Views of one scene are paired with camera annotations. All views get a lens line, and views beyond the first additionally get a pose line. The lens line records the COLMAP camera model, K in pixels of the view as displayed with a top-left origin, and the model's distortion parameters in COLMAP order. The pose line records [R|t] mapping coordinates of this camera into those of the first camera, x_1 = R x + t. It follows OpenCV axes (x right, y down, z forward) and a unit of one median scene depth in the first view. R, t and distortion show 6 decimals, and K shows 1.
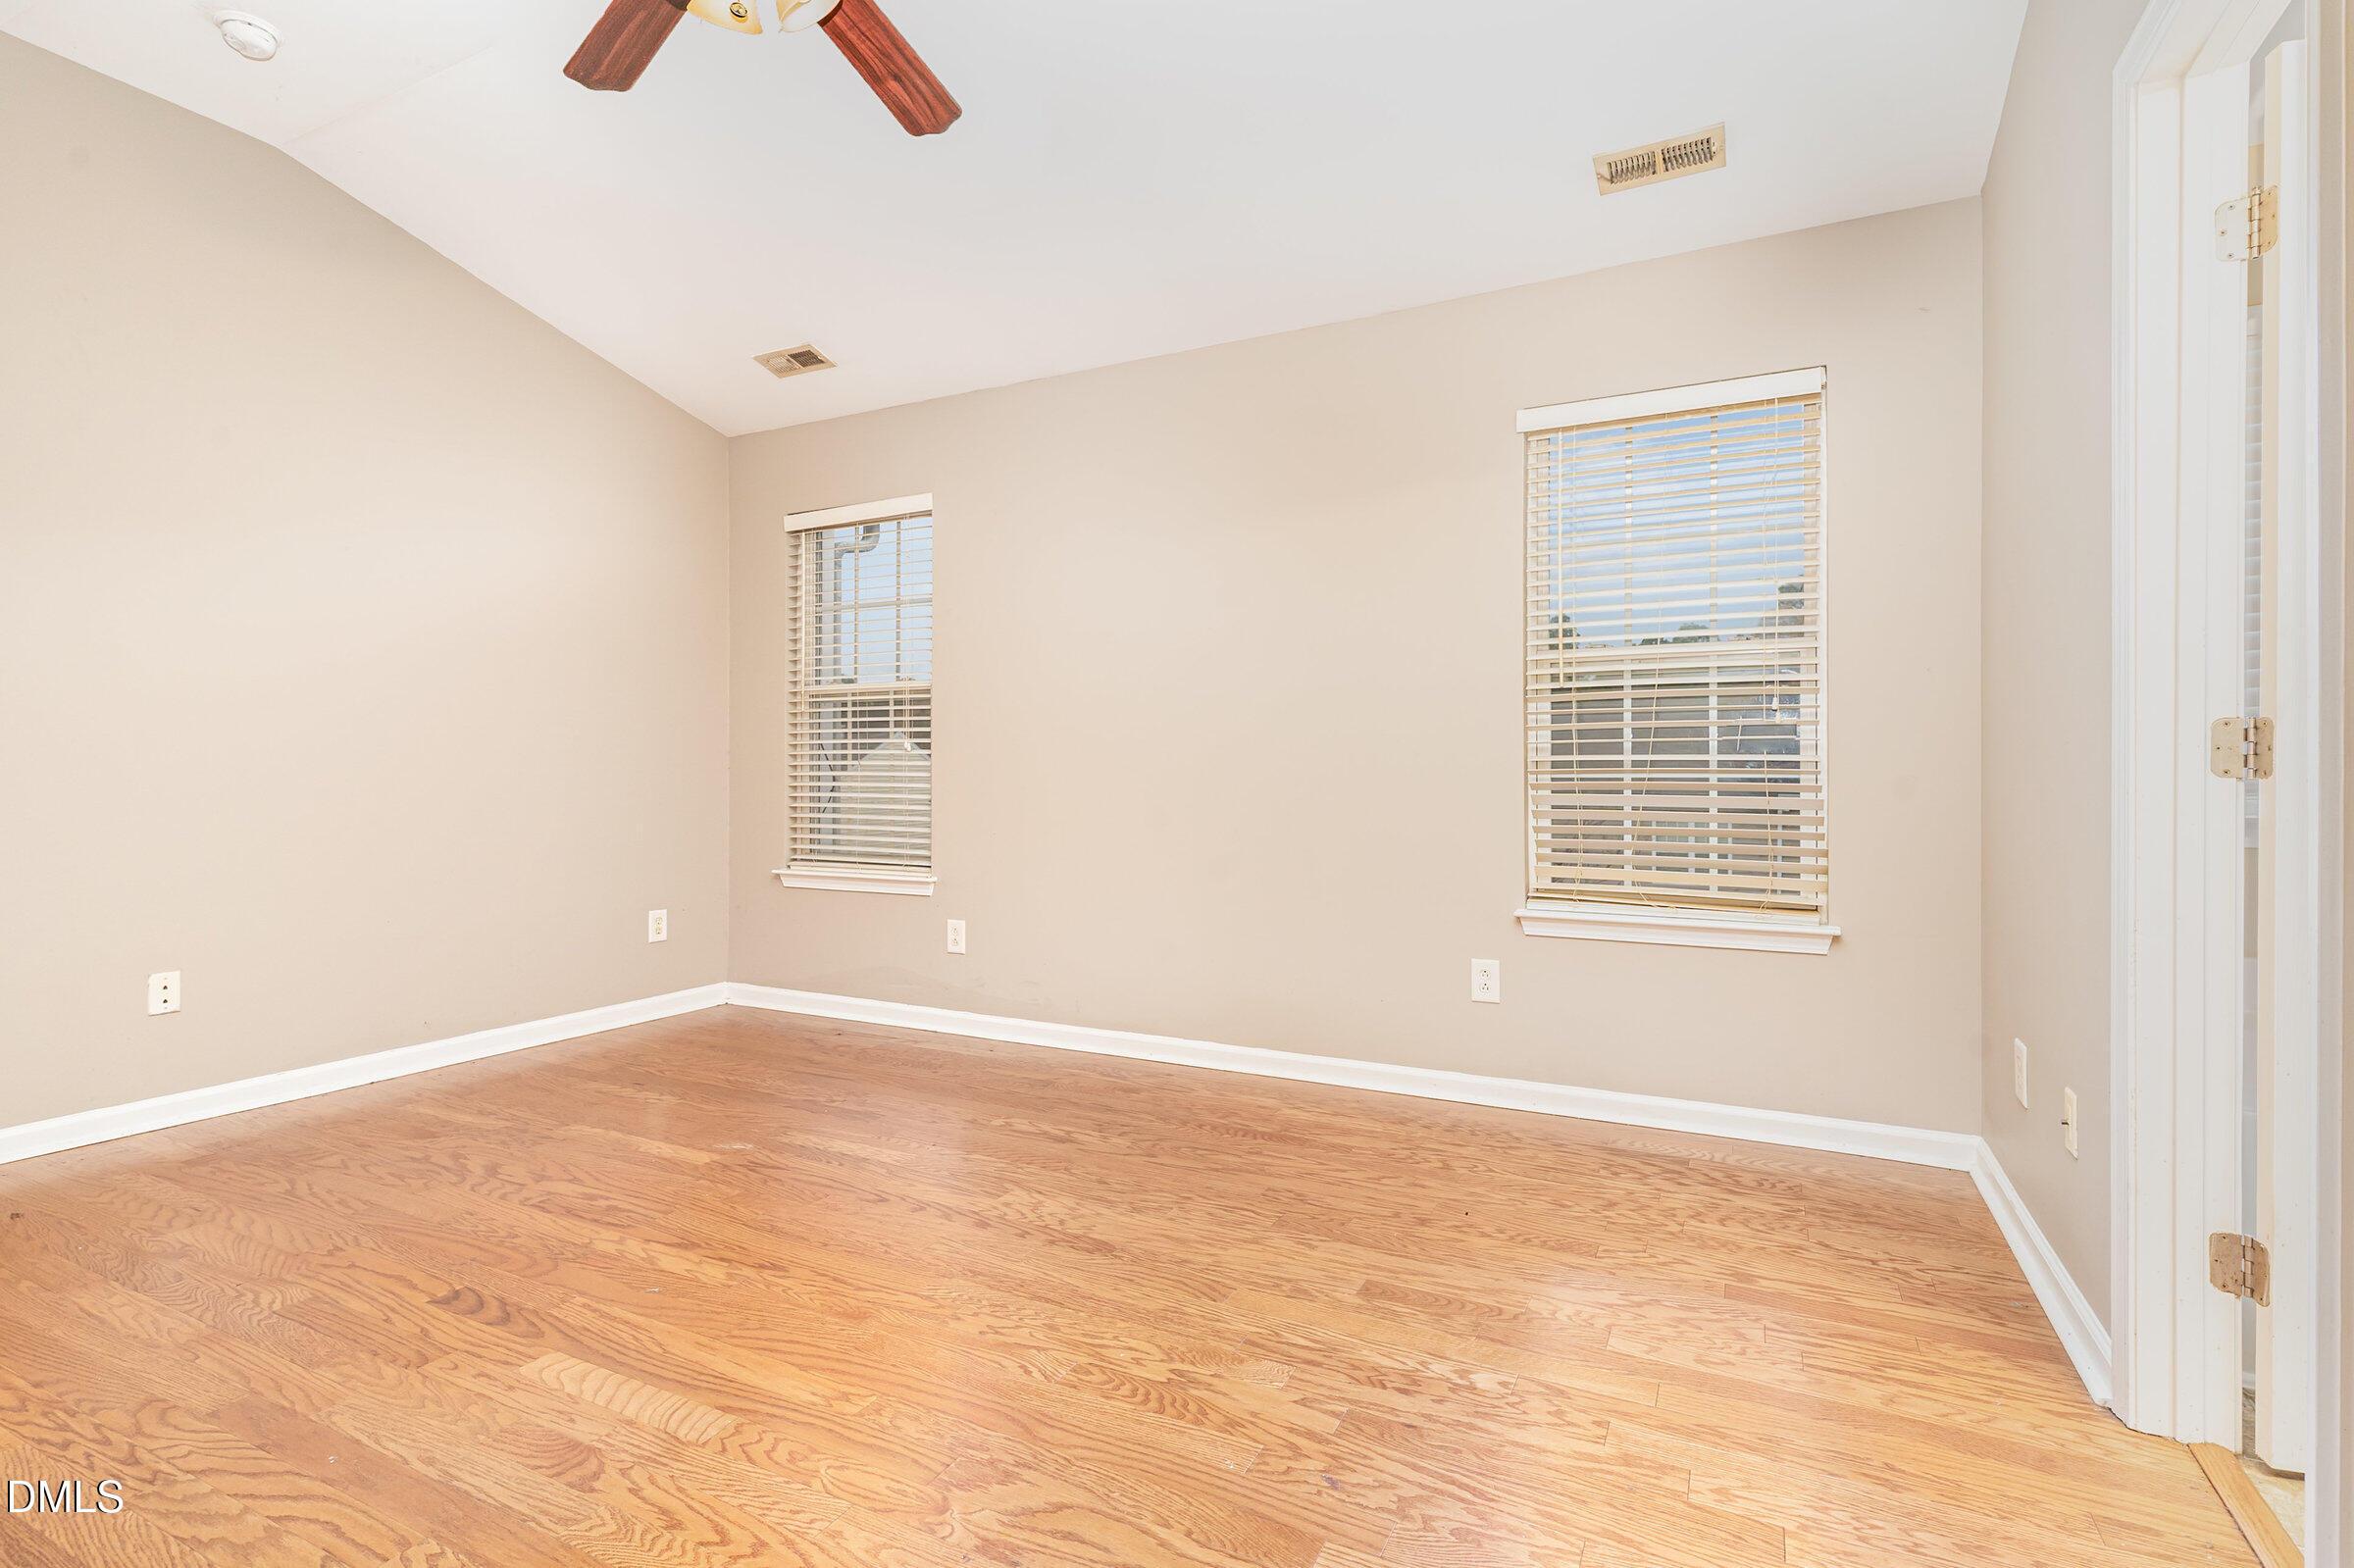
lens RADIAL K [[1132.0, 0, 1177.0], [0, 1132.0, 784.0], [0, 0, 1]] dist [0.002547, -0.000208]
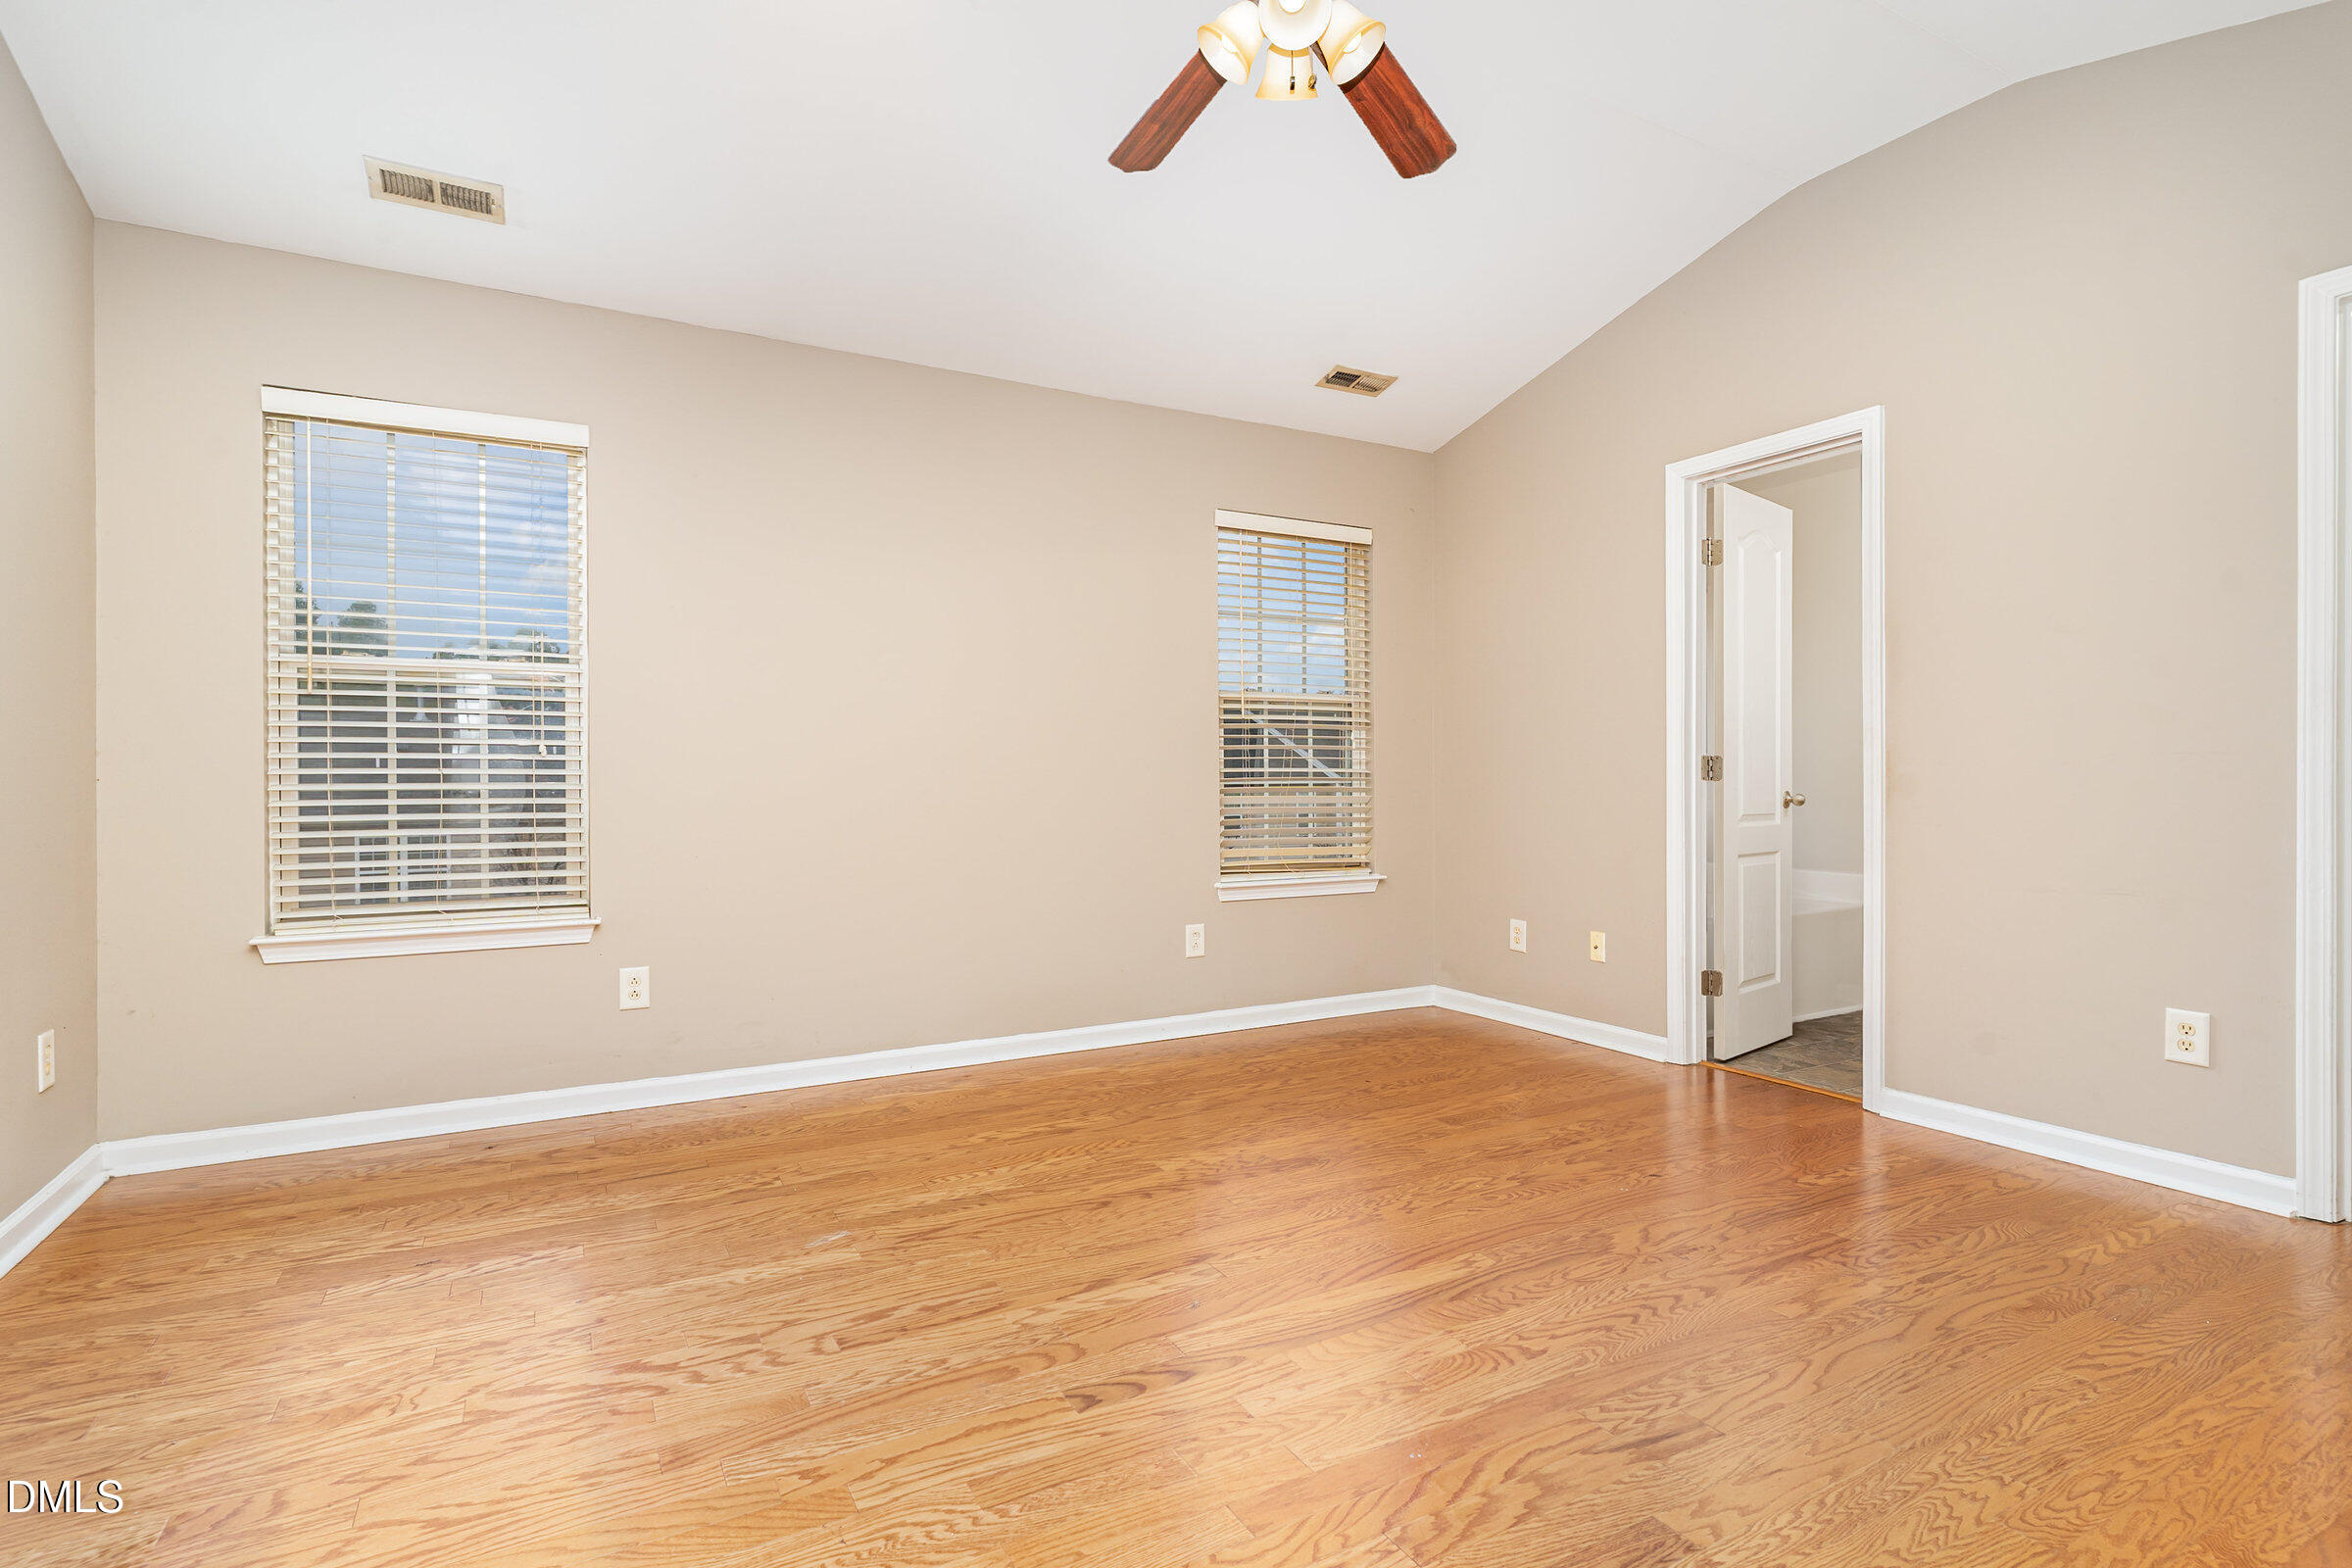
lens RADIAL K [[1131.2, 0, 1176.0], [0, 1131.2, 784.0], [0, 0, 1]] dist [0.002547, -0.000208]
pose [[0.554016, -0.005771, 0.832486, -1.045129], [0.013581, 0.999906, -0.002106, -0.005093], [-0.832395, 0.012473, 0.554042, 0.372549]]
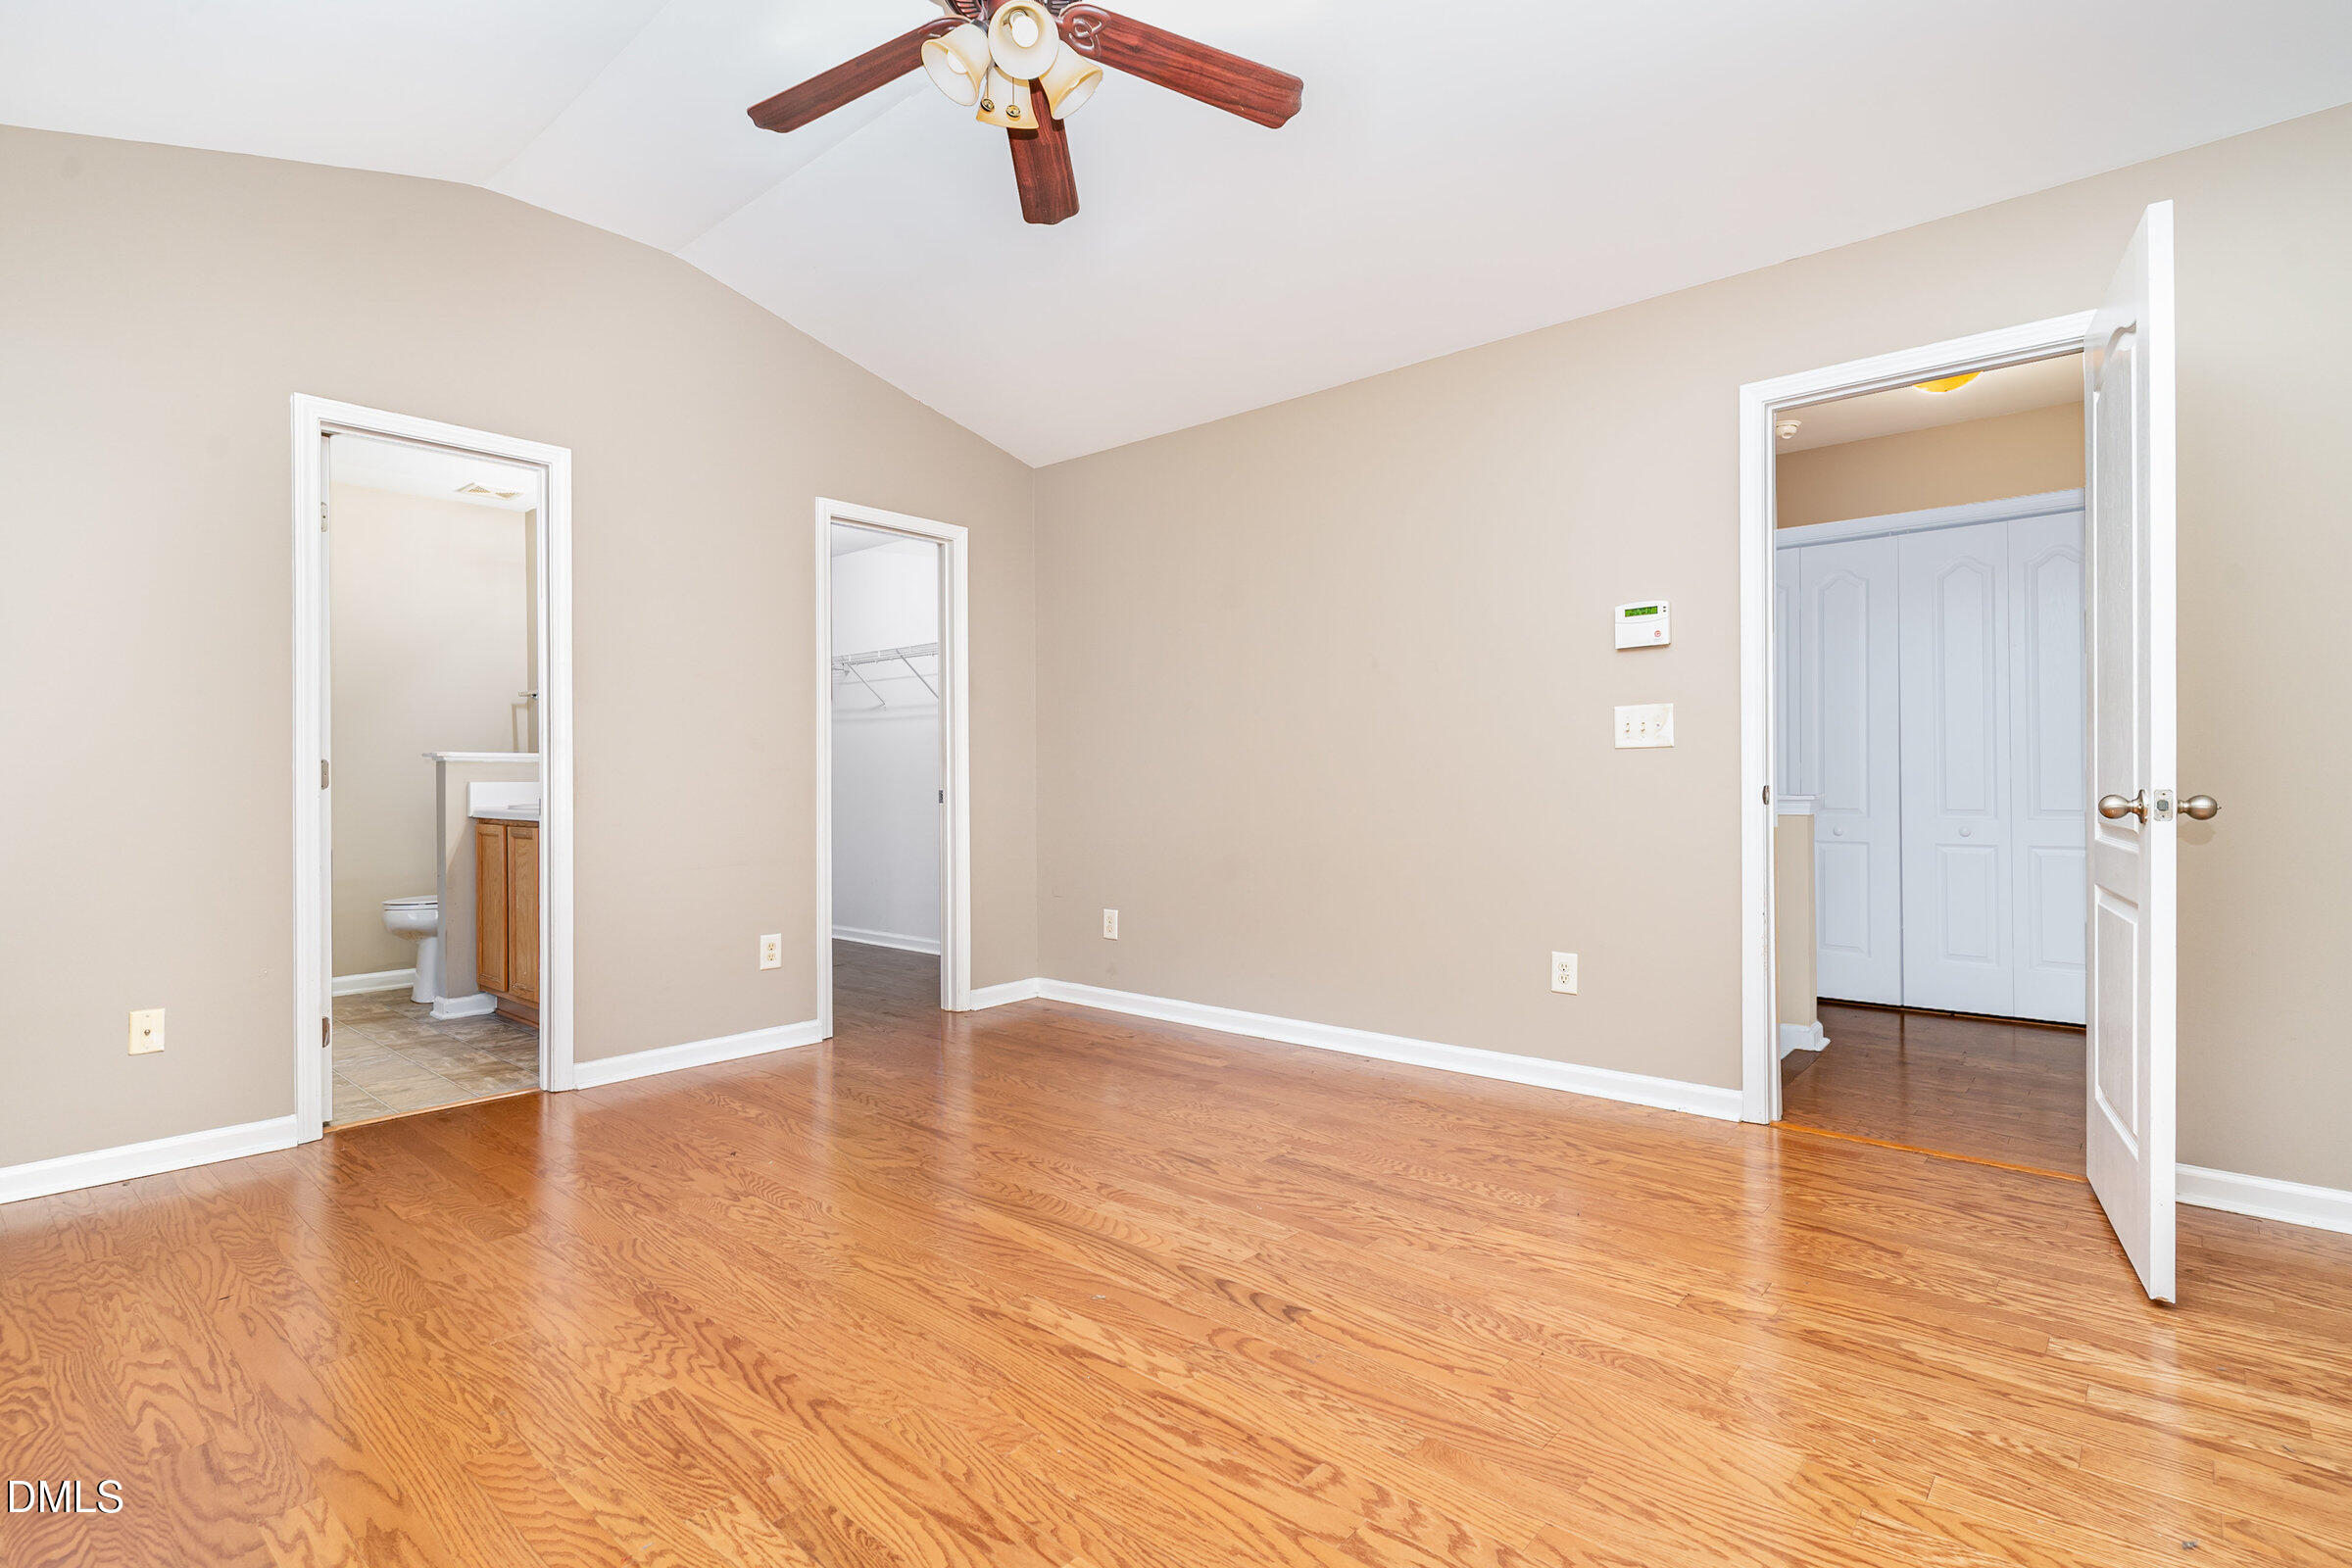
lens RADIAL K [[1131.2, 0, 1176.0], [0, 1131.2, 784.0], [0, 0, 1]] dist [0.002547, -0.000208]
pose [[-0.969632, 0.005508, 0.244508, -0.628420], [0.008578, 0.999897, 0.011495, -0.014811], [-0.244420, 0.013244, -0.969579, 1.576640]]
